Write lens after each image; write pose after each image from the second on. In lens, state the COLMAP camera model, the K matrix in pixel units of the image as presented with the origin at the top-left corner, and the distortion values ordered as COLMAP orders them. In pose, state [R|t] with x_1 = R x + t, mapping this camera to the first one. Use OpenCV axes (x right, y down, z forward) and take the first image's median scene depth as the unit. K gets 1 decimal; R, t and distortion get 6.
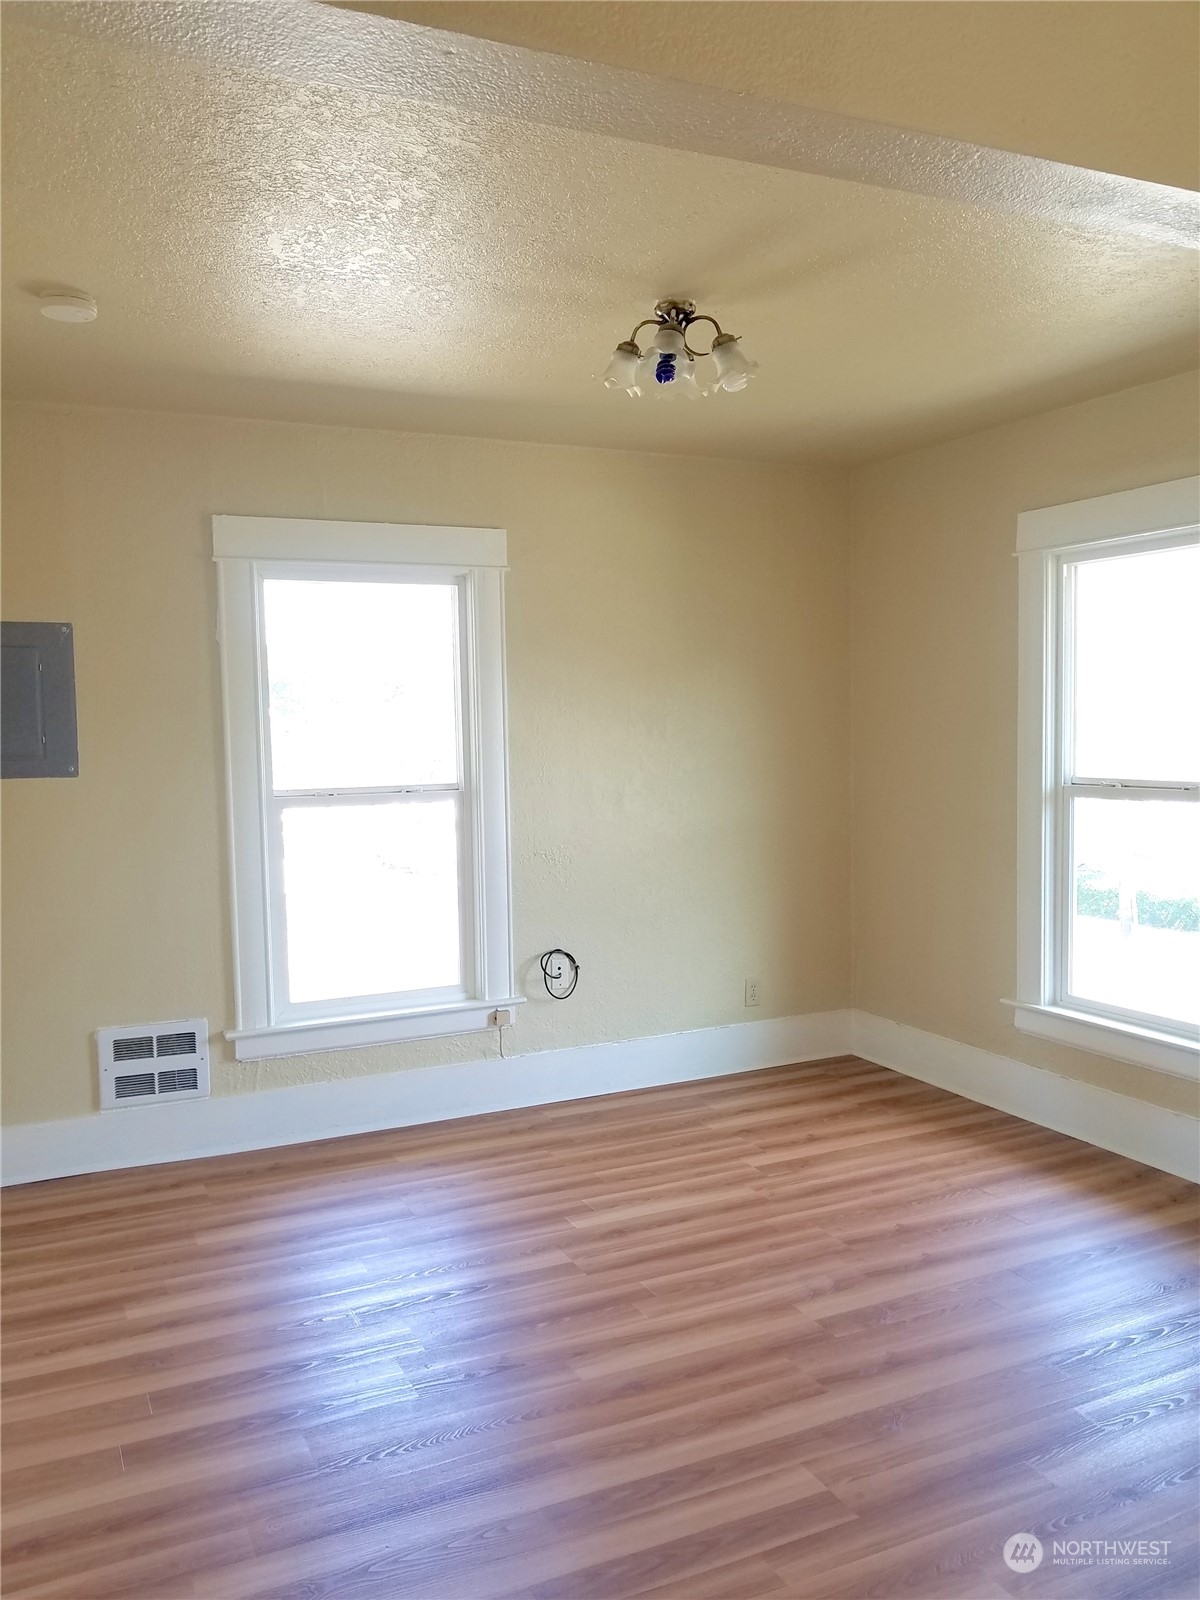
lens RADIAL K [[1270.5, 0, 598.5], [0, 1270.5, 830.6], [0, 0, 1]] dist [-0.013554, -0.001338]
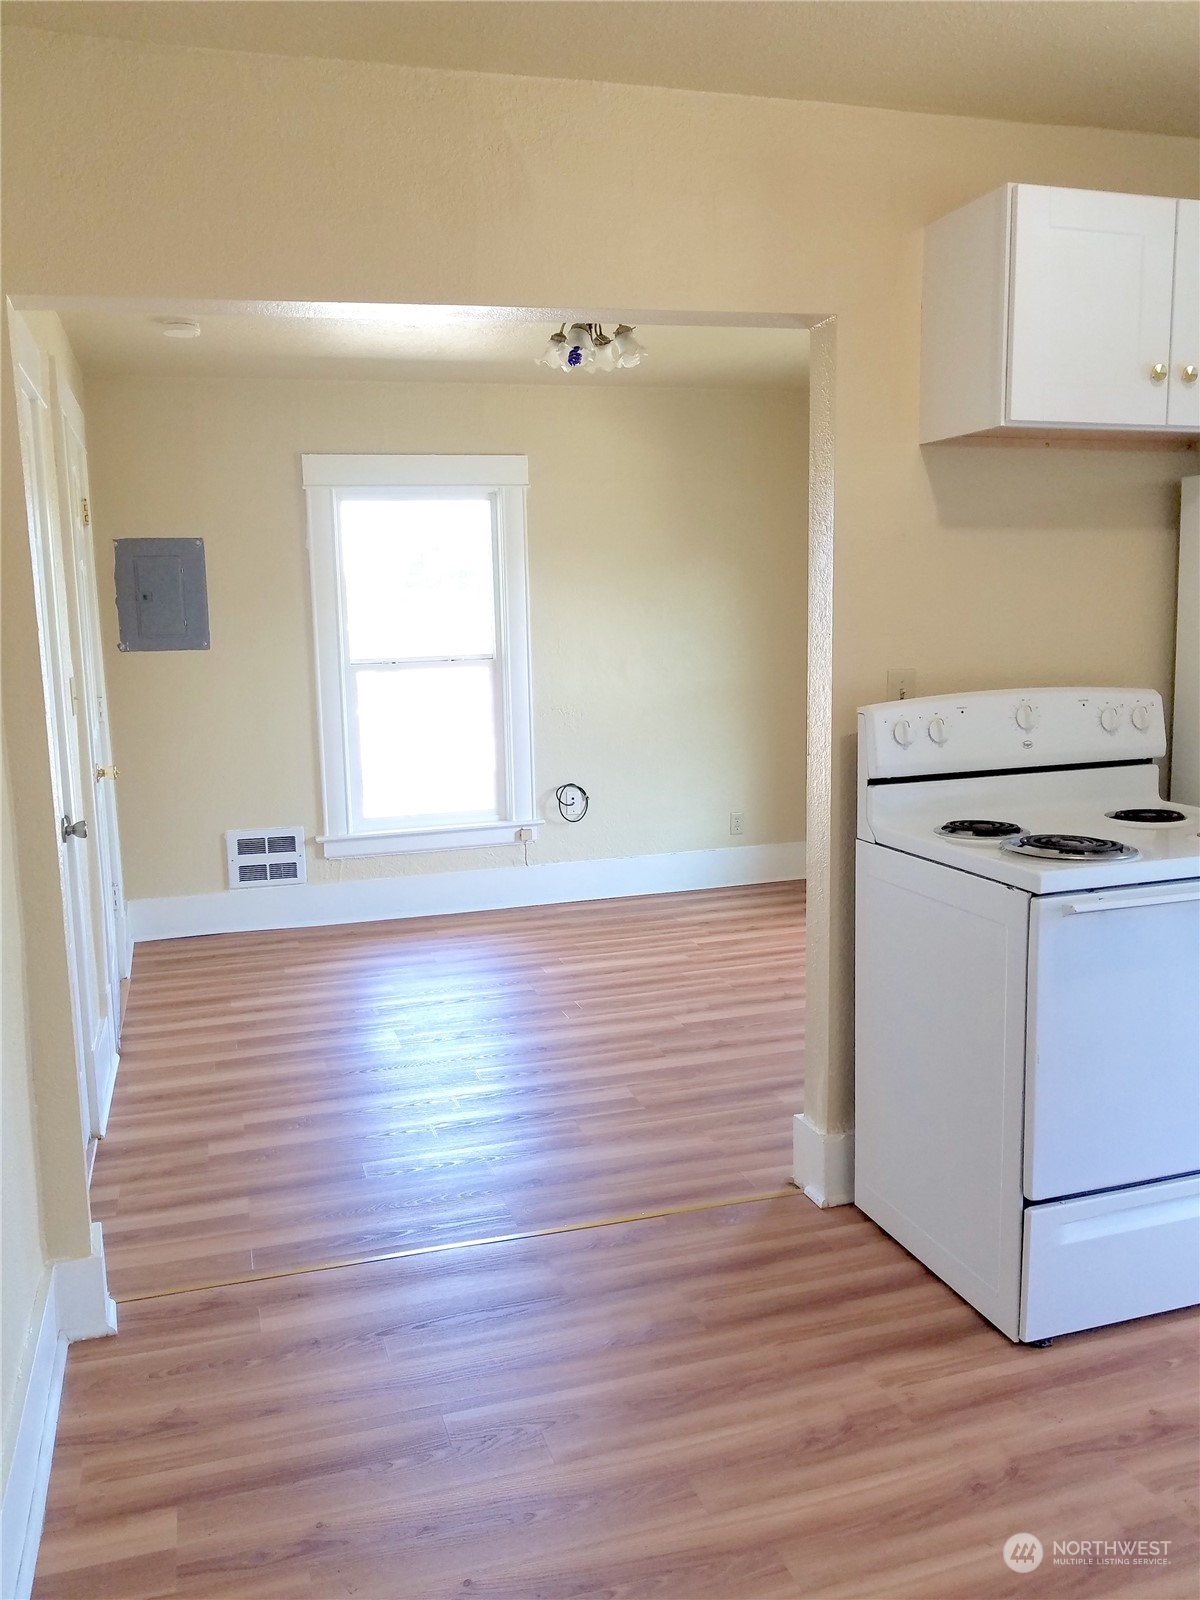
lens RADIAL K [[1236.3, 0, 566.6], [0, 1236.3, 797.9], [0, 0, 1]] dist [-0.037749, -0.002555]
pose [[0.987835, 0.013793, -0.154890, 0.181251], [-0.003265, 0.997679, 0.068018, 0.025863], [0.155469, -0.066685, 0.985587, -0.271665]]
